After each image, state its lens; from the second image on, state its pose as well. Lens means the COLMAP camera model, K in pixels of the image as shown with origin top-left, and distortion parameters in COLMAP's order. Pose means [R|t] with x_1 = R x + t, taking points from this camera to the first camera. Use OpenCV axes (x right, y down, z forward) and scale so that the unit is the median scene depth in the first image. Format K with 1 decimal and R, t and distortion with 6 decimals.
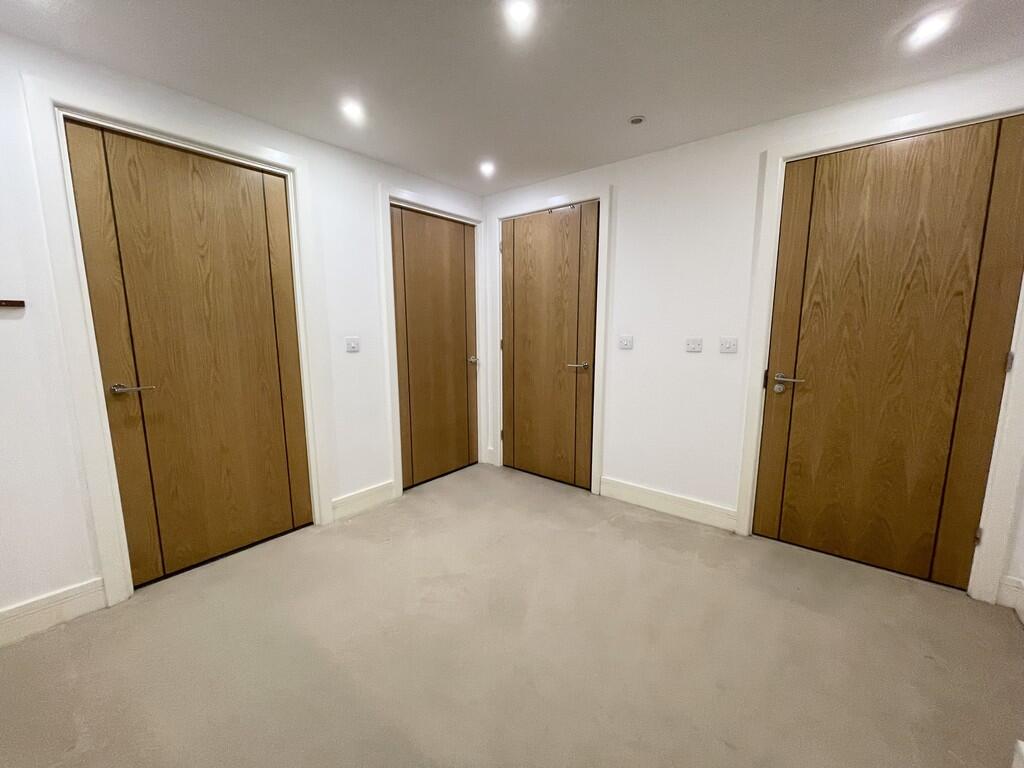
lens RADIAL K [[422.1, 0, 513.1], [0, 422.1, 383.5], [0, 0, 1]] dist [0.000622, 0.000682]
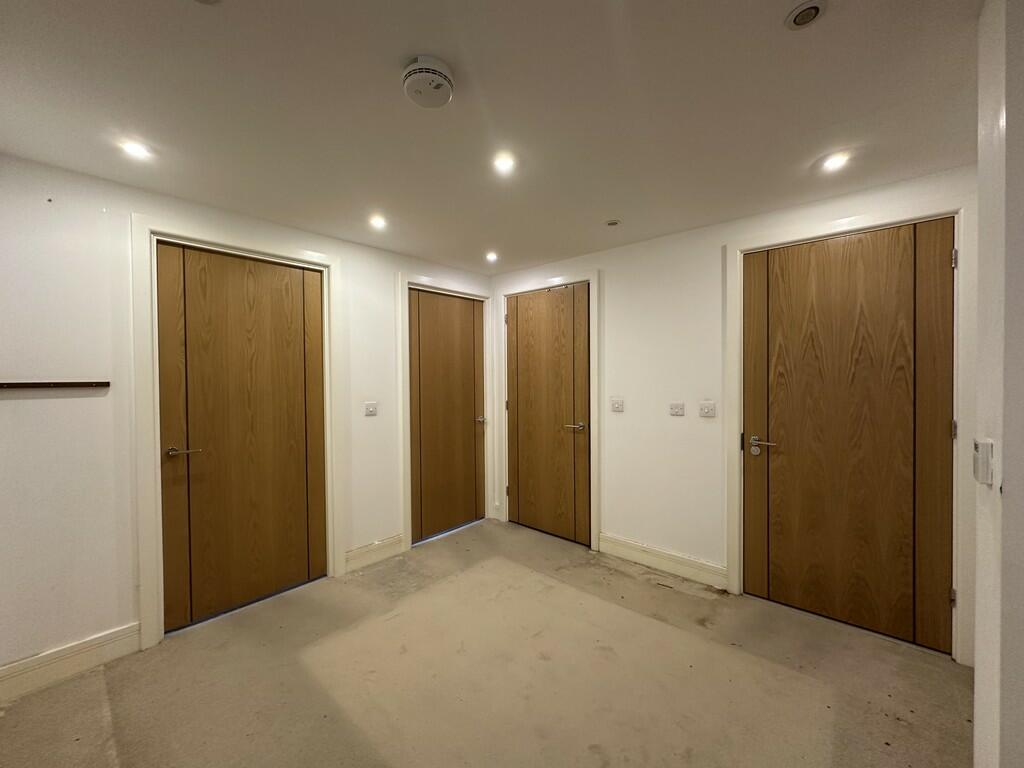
lens RADIAL K [[409.8, 0, 510.0], [0, 409.8, 381.5], [0, 0, 1]] dist [0.005875, -0.001711]
pose [[0.998996, -0.004946, -0.044524, 0.052672], [-0.001027, 0.991098, -0.133133, -0.024933], [0.044786, 0.133045, 0.990098, -0.102042]]
